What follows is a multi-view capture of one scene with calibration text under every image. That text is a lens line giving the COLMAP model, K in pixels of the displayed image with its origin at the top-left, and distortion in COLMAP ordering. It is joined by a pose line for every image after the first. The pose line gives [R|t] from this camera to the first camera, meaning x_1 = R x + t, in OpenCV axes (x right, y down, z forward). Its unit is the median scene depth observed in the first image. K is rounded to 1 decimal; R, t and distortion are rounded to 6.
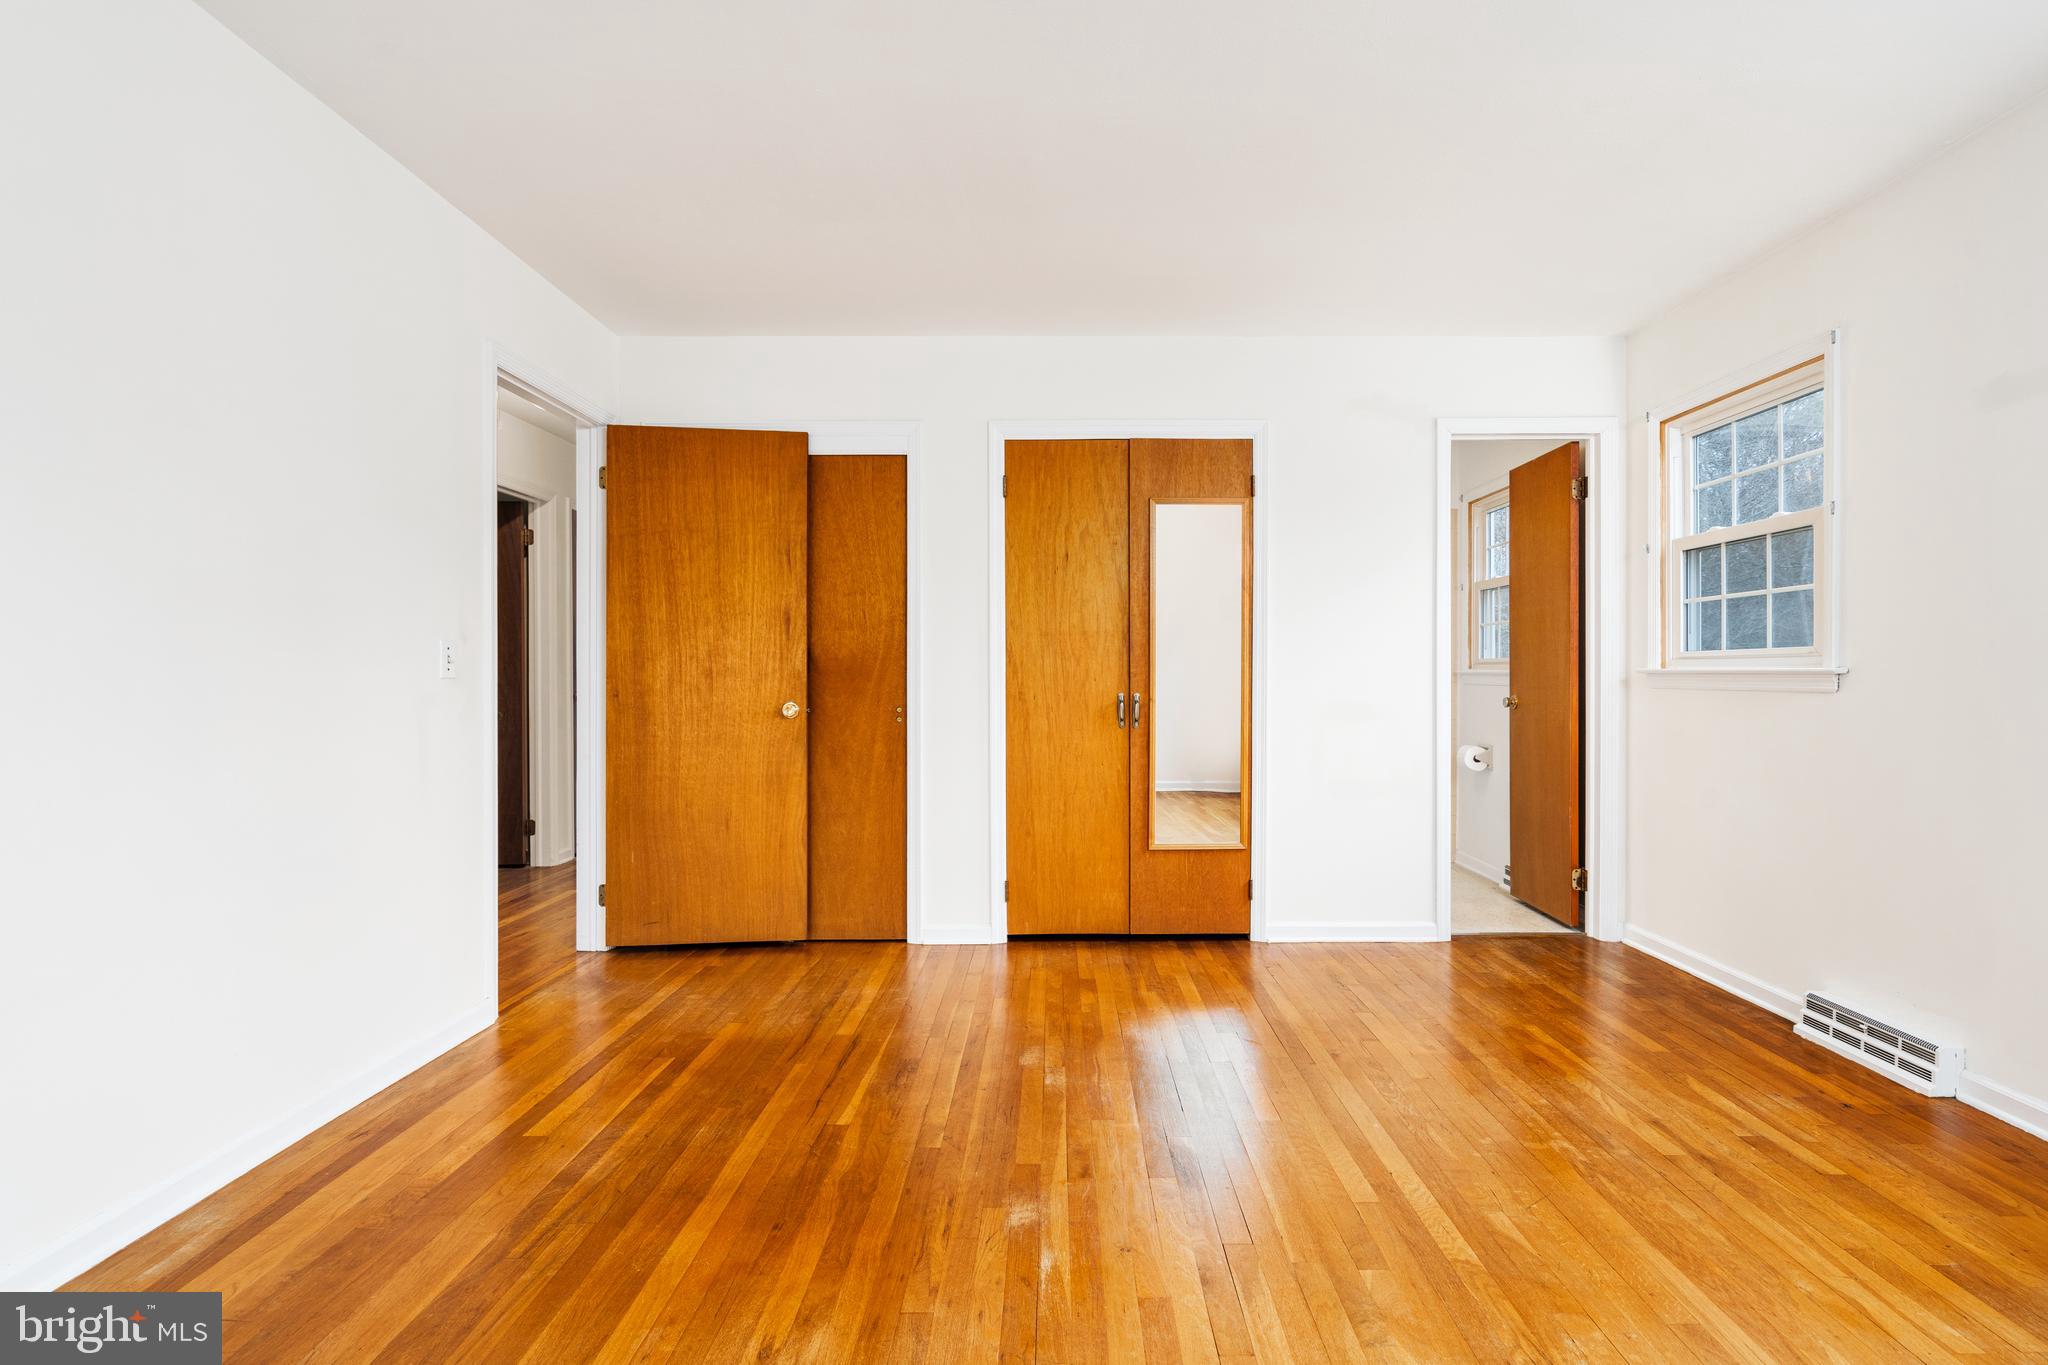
lens RADIAL K [[988.0, 0, 1036.0], [0, 988.0, 675.0], [0, 0, 1]] dist [-0.001427, 0.000080]
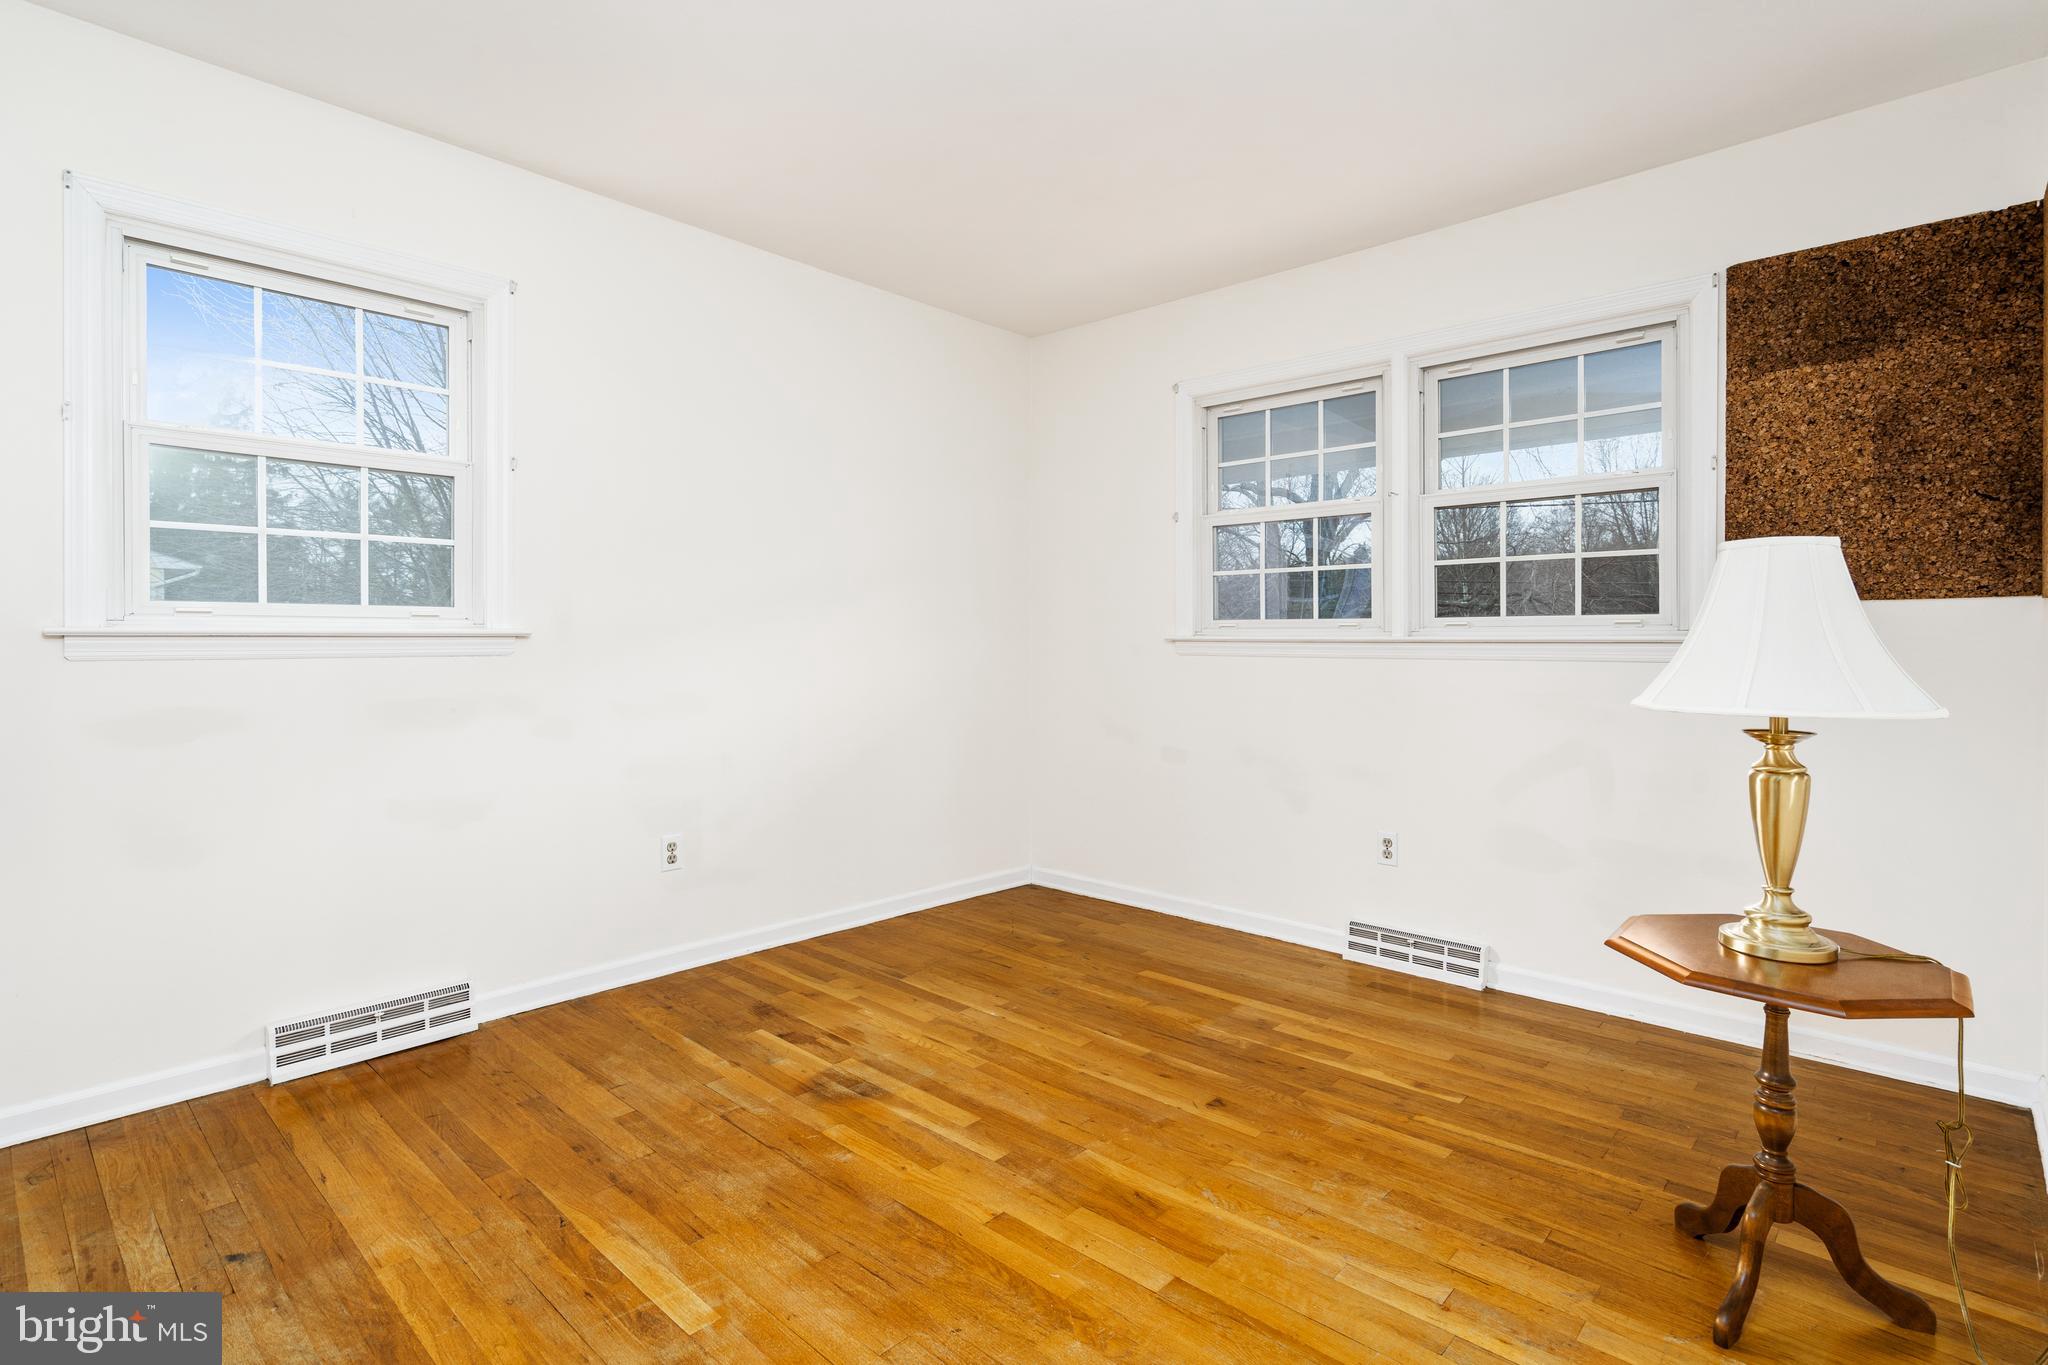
lens RADIAL K [[988.0, 0, 1036.0], [0, 988.0, 675.0], [0, 0, 1]] dist [-0.001427, 0.000080]
pose [[-0.745127, -0.020728, 0.666601, -0.254042], [0.004592, 0.999334, 0.036207, 0.003407], [-0.666907, 0.030040, -0.744535, 1.337638]]
